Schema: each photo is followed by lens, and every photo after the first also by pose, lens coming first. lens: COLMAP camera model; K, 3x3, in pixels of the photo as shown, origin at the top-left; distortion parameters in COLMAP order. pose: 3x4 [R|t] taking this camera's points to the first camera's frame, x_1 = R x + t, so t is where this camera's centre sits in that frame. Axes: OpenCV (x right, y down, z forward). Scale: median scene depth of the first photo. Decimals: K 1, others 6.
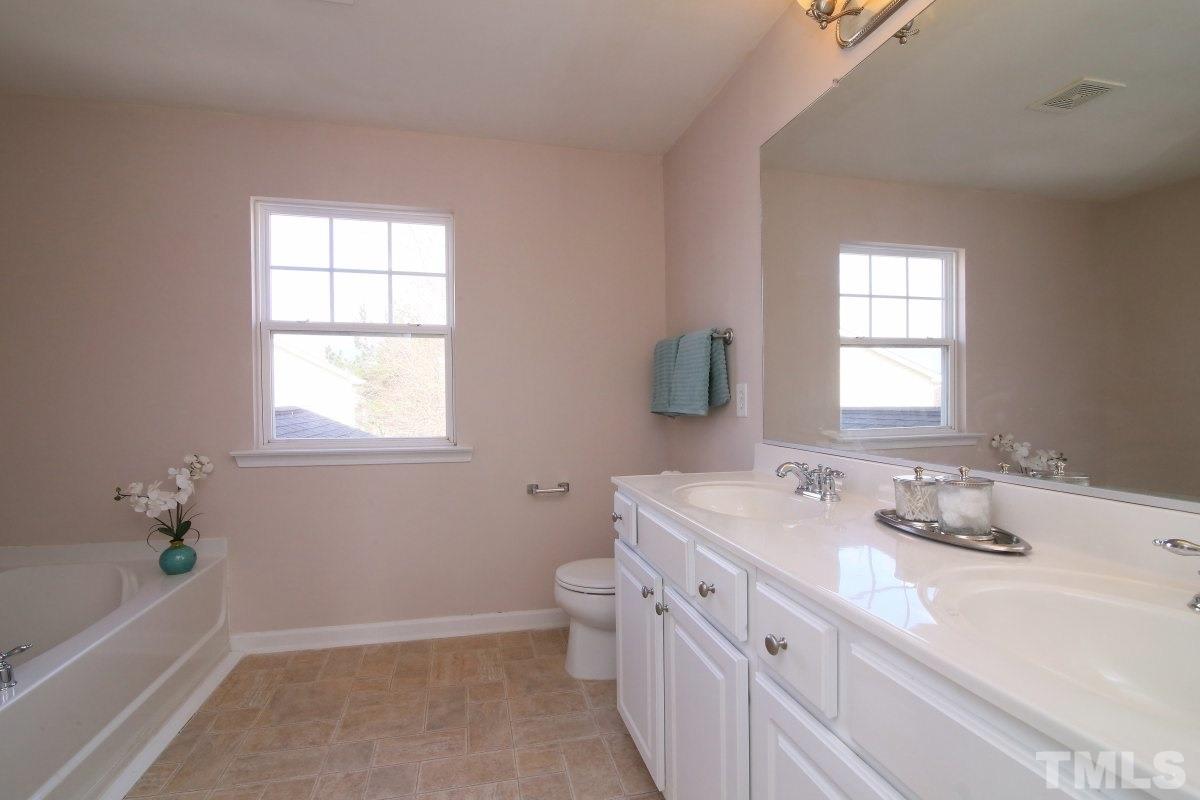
lens RADIAL K [[598.5, 0, 600.0], [0, 598.5, 400.0], [0, 0, 1]] dist [-0.003312, -0.000522]
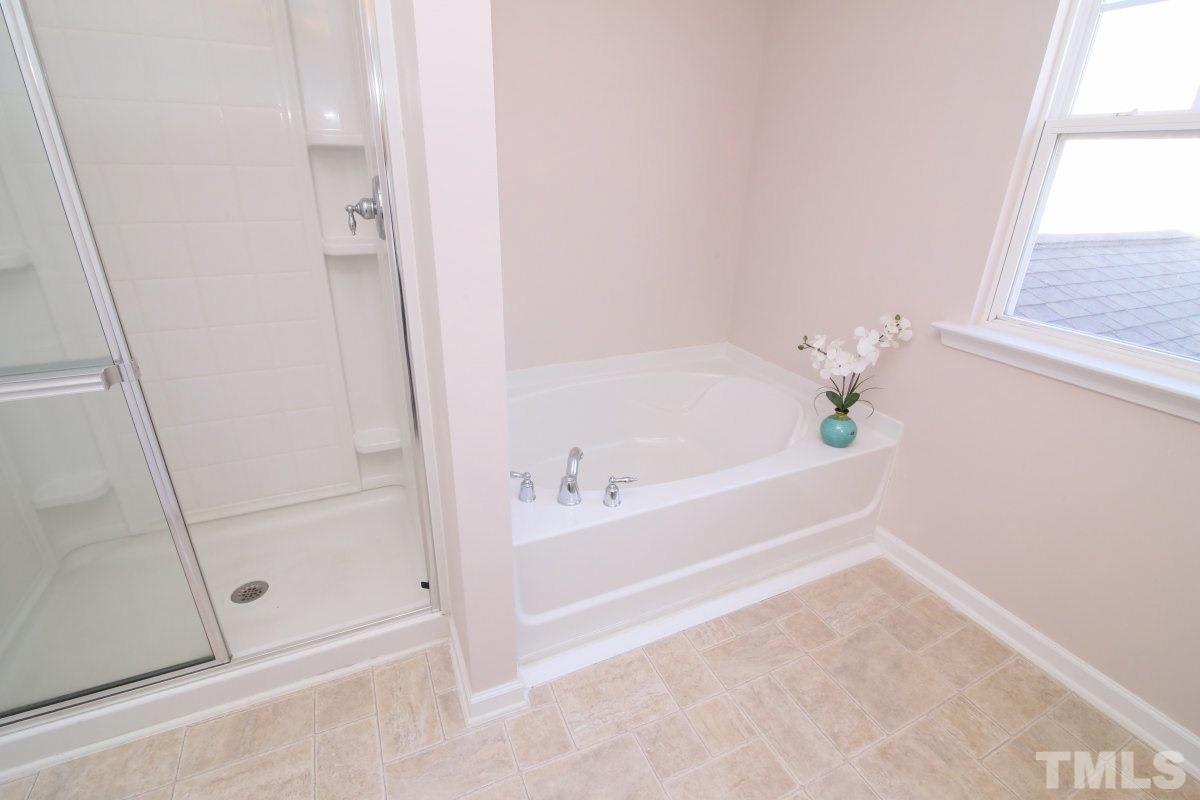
lens RADIAL K [[553.4, 0, 604.2], [0, 553.4, 411.0], [0, 0, 1]] dist [-0.002031, -0.000379]
pose [[0.231828, 0.397726, -0.887733, -0.069539], [-0.038386, 0.915624, 0.400198, -0.081064], [0.971999, -0.058700, 0.227534, 0.502330]]
